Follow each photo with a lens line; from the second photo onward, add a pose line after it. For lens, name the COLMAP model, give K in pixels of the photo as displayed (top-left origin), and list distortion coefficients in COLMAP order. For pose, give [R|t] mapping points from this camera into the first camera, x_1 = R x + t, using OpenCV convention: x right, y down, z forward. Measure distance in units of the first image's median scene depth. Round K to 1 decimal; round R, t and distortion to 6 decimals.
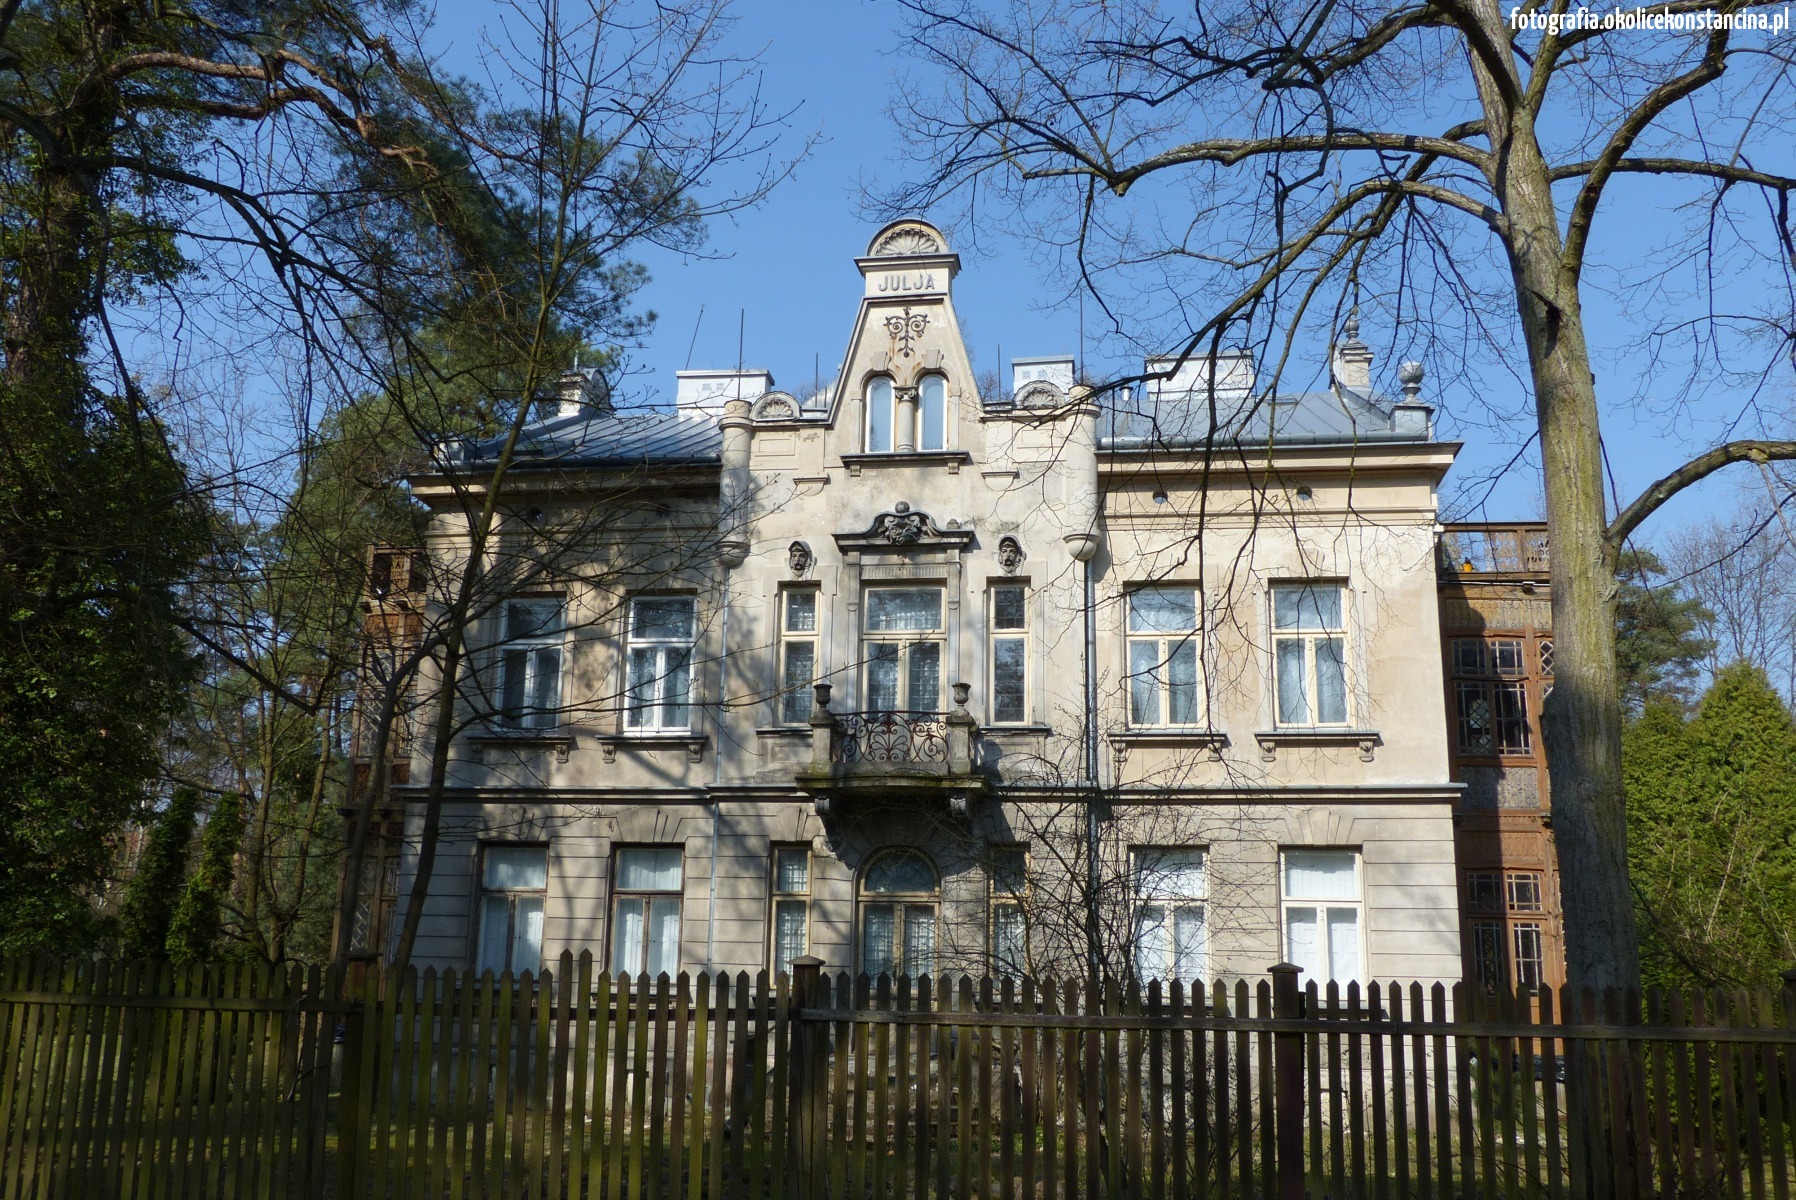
lens RADIAL K [[1545.9, 0, 901.4], [0, 1545.9, 642.4], [0, 0, 1]] dist [-0.028452, -0.028512]
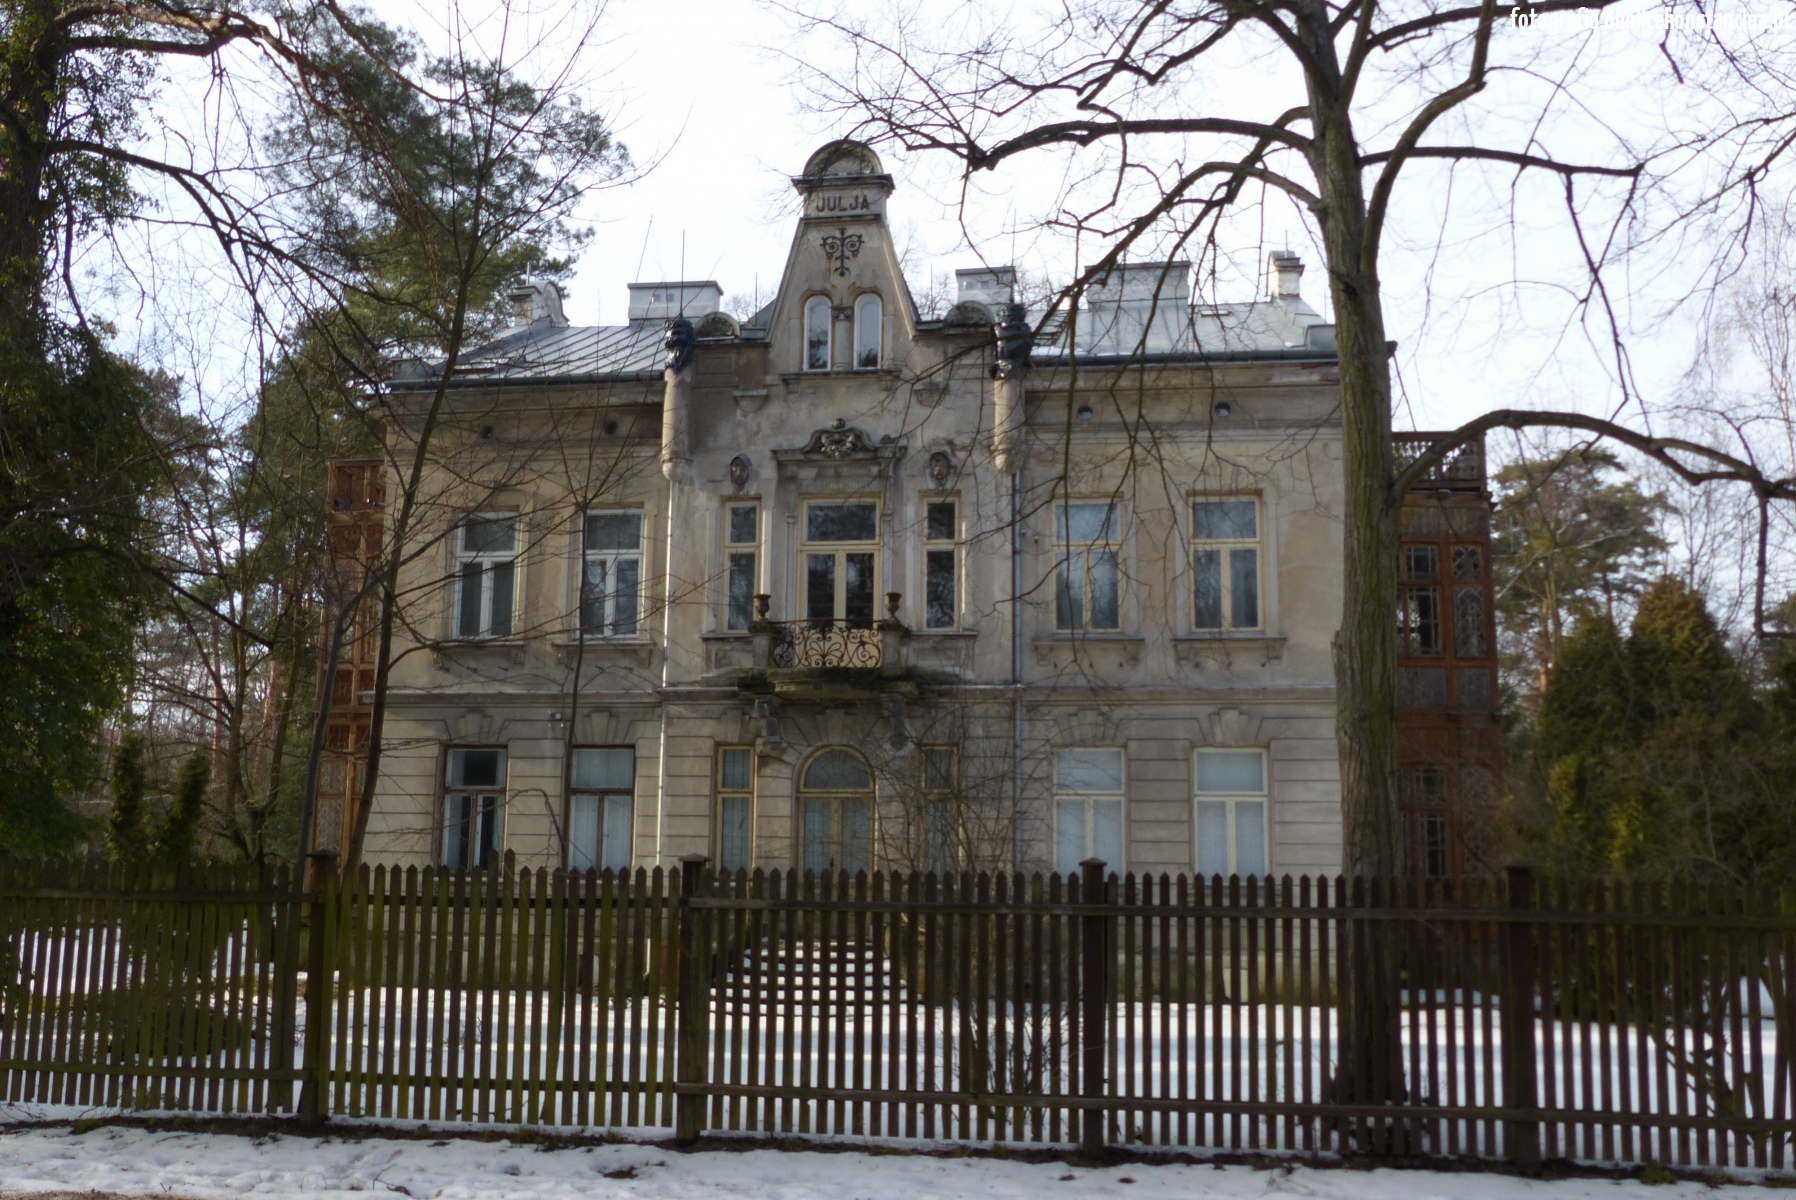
lens RADIAL K [[1588.3, 0, 899.6], [0, 1588.3, 647.9], [0, 0, 1]] dist [-0.021343, 0.013784]
pose [[0.999984, -0.004568, 0.003430, 0.042598], [0.004284, 0.996905, 0.078497, -0.022961], [-0.003778, -0.078481, 0.996908, -0.094277]]
